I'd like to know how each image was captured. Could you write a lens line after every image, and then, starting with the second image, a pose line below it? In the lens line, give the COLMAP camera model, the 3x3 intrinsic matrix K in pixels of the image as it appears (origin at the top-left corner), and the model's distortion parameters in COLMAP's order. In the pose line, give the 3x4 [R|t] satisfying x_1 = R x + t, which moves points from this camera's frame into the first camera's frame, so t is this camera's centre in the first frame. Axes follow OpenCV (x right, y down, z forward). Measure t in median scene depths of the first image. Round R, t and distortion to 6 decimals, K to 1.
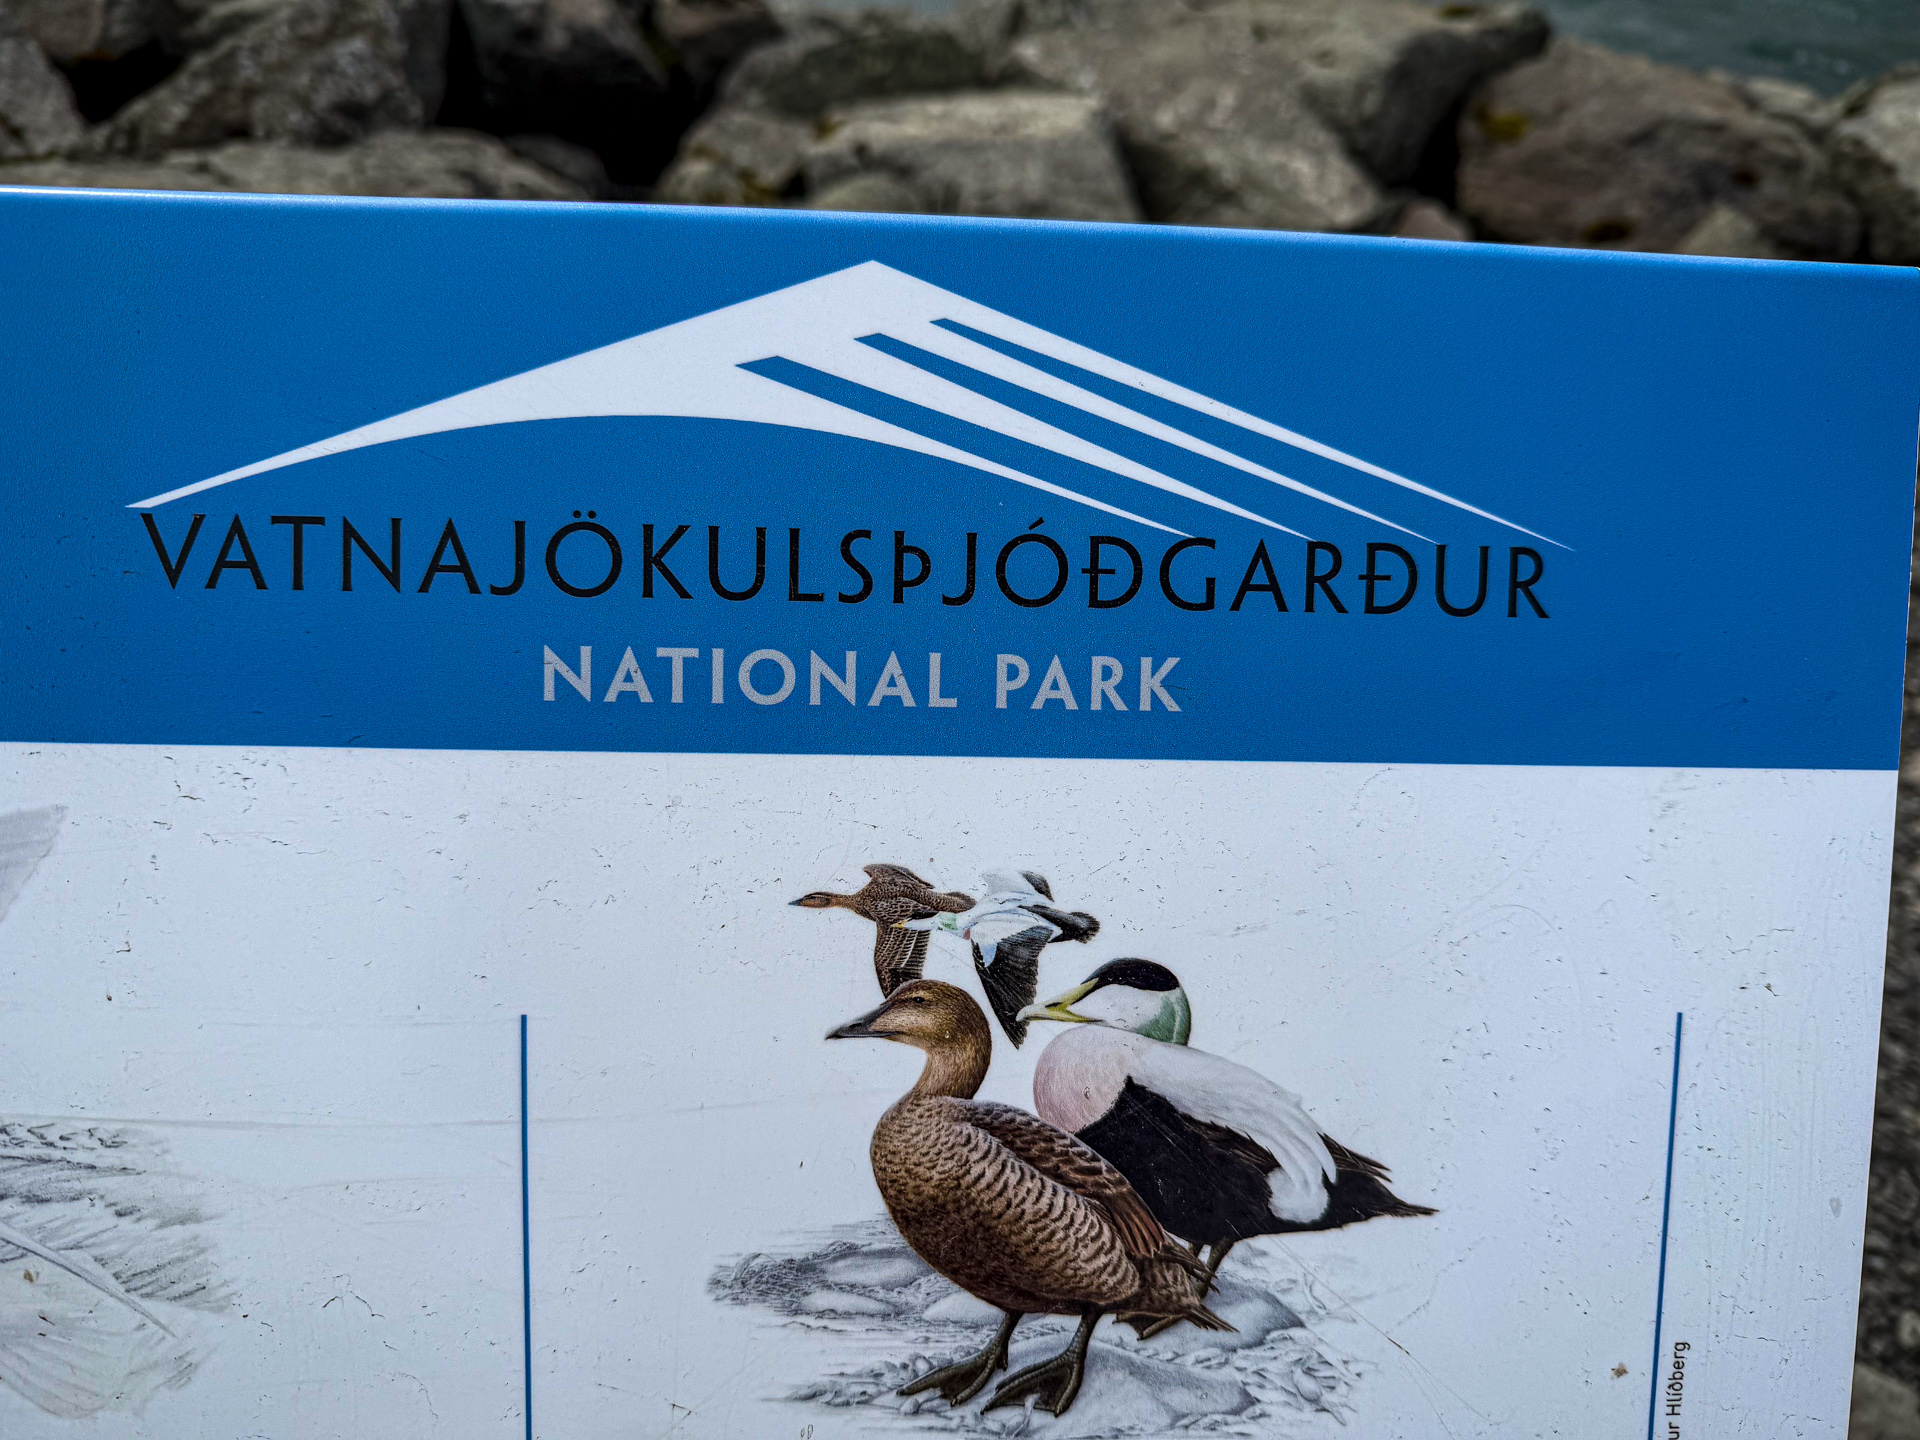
lens RADIAL K [[1383.2, 0, 958.6], [0, 1383.2, 714.1], [0, 0, 1]] dist [-0.025818, -0.002837]
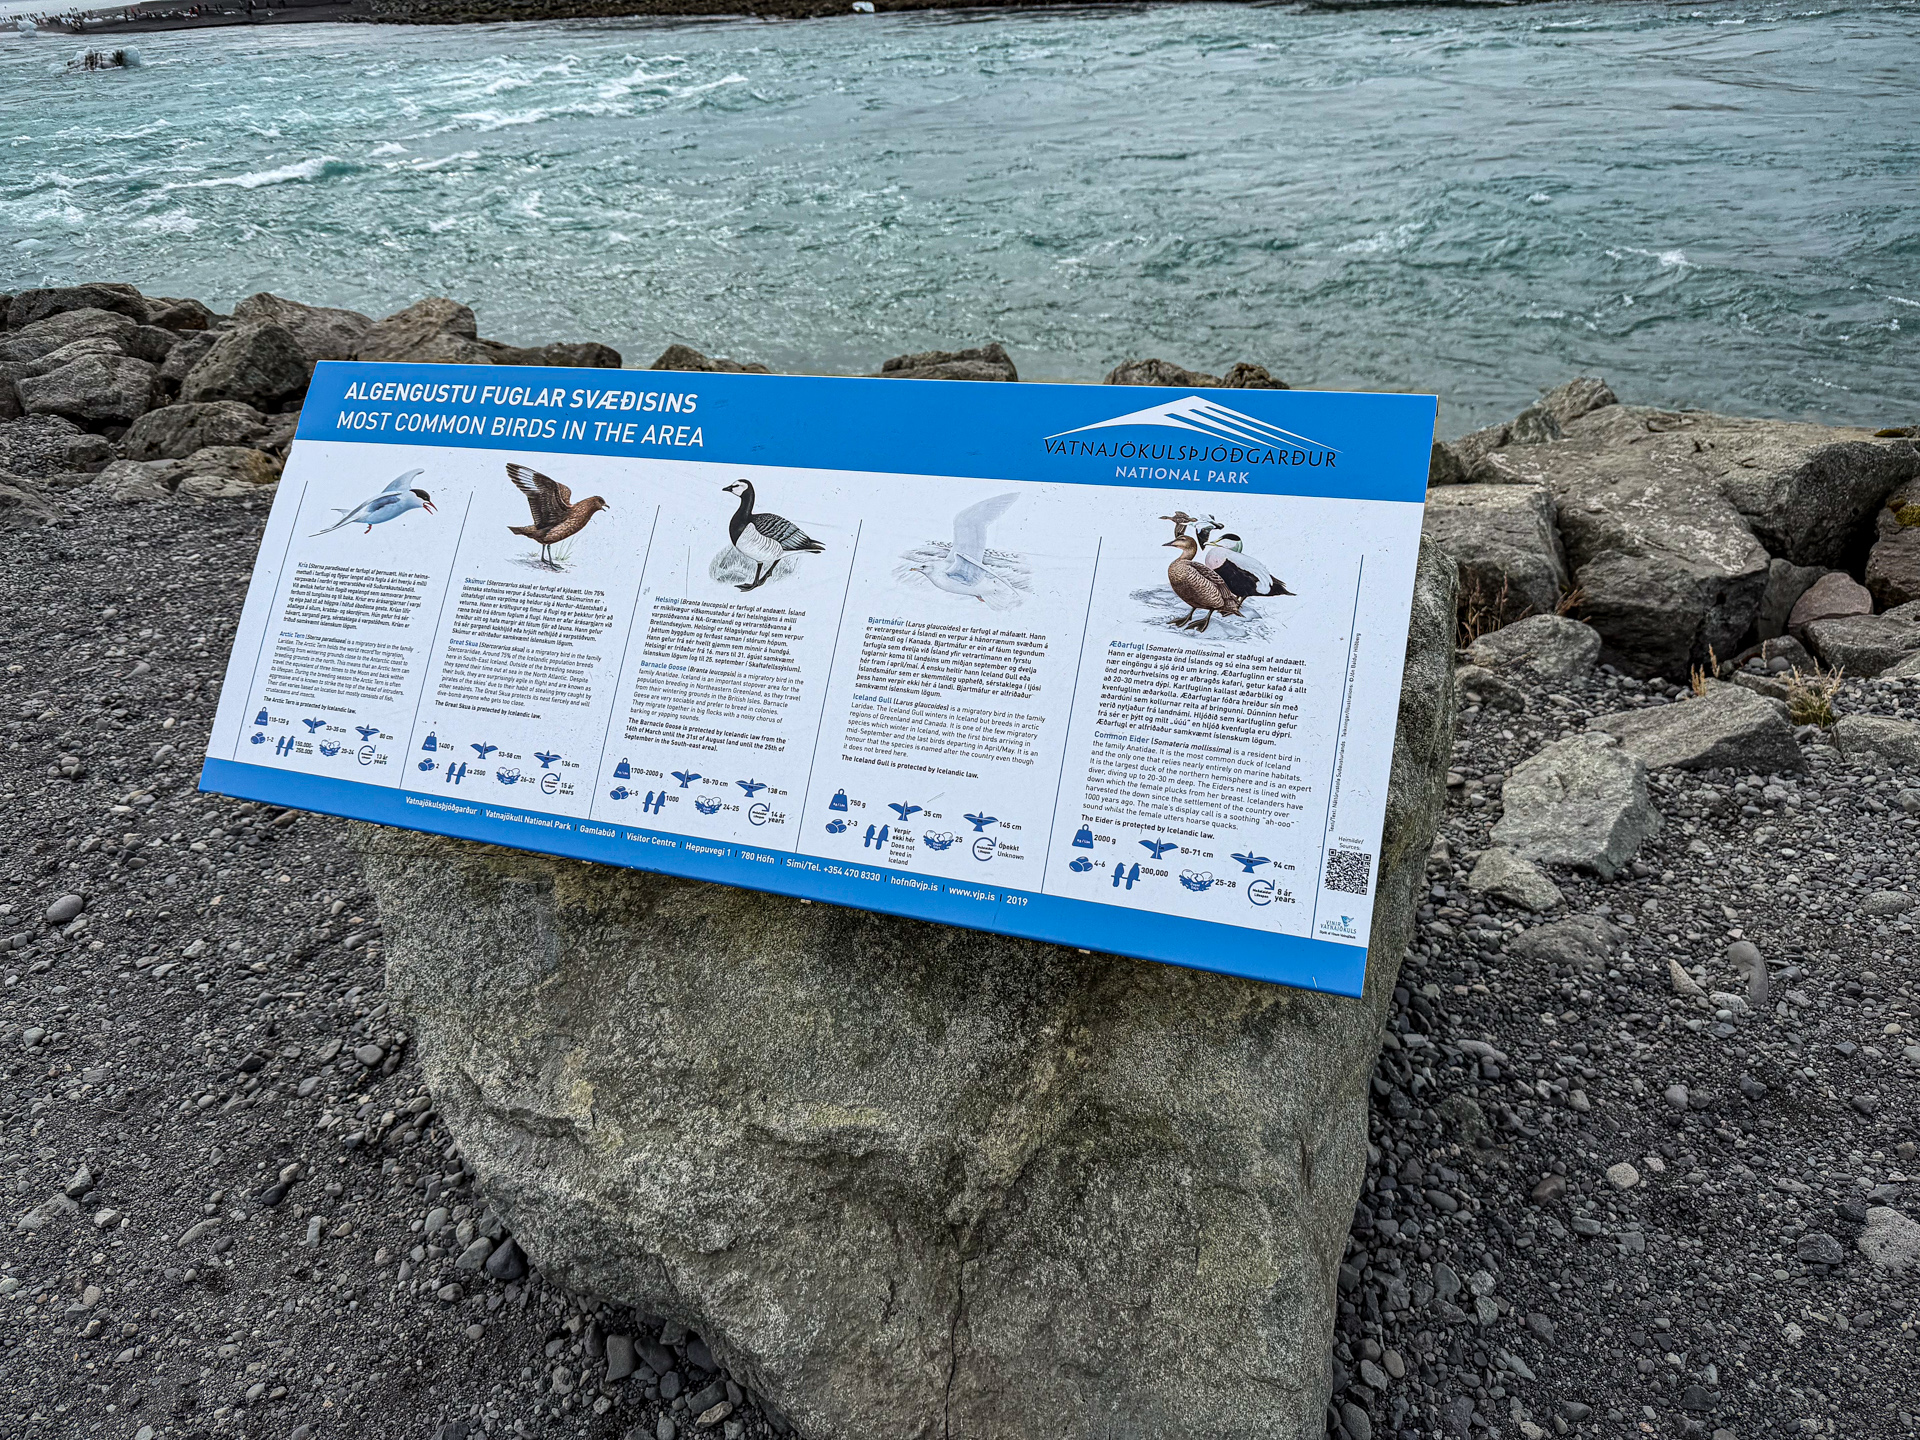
lens RADIAL K [[1383.2, 0, 962.3], [0, 1383.2, 722.6], [0, 0, 1]] dist [-0.025818, -0.002837]
pose [[0.916959, 0.073830, -0.392091, 1.136427], [-0.184692, 0.949644, -0.253110, 2.068022], [0.353660, 0.304507, 0.884421, -3.119374]]
